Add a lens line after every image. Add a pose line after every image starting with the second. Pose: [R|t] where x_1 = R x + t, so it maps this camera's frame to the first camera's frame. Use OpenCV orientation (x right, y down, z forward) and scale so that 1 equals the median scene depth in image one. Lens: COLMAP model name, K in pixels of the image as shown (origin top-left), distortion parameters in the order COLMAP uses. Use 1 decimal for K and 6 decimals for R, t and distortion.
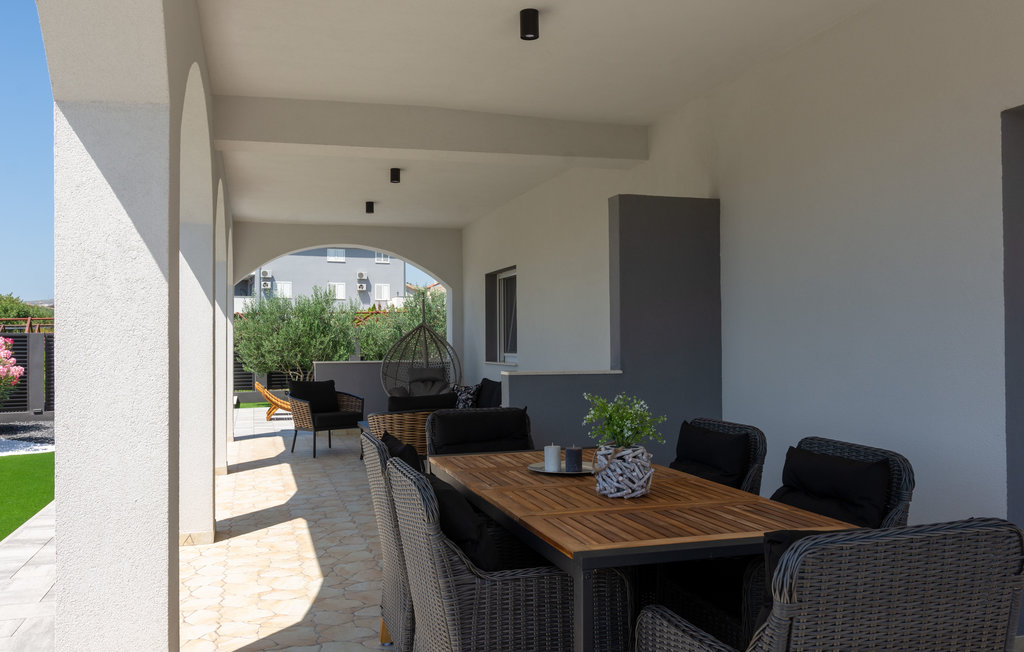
lens RADIAL K [[850.3, 0, 511.9], [0, 850.3, 327.1], [0, 0, 1]] dist [-0.000351, 0.001711]
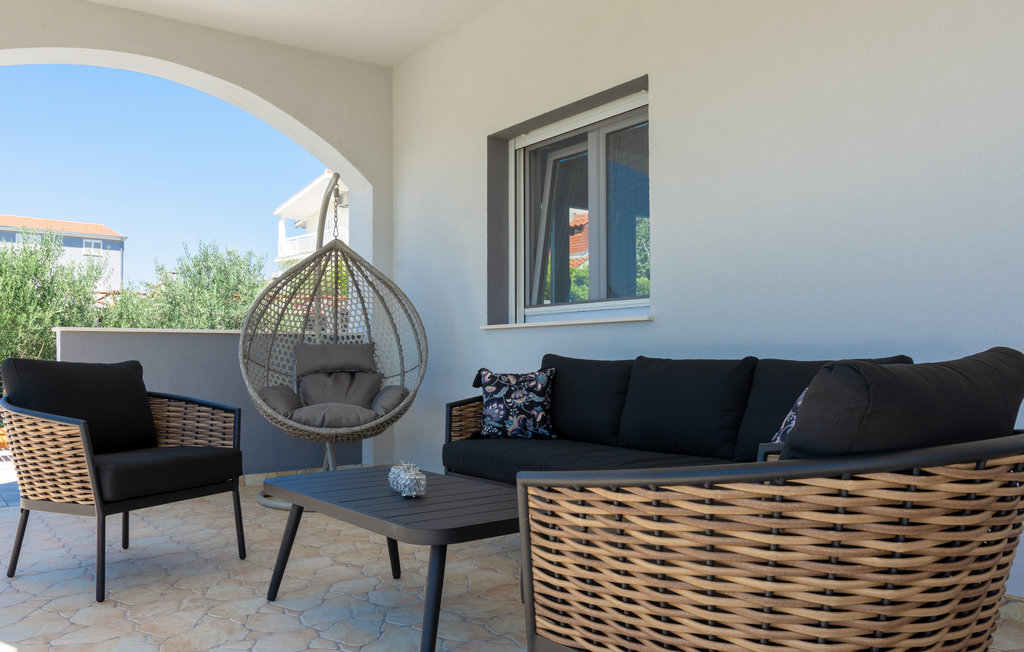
lens RADIAL K [[850.3, 0, 511.7], [0, 850.3, 325.6], [0, 0, 1]] dist [-0.000351, 0.001711]
pose [[0.947716, 0.013229, 0.318842, -0.163663], [-0.005697, 0.999683, -0.024543, 0.051565], [-0.319065, 0.021444, 0.947490, 0.564644]]
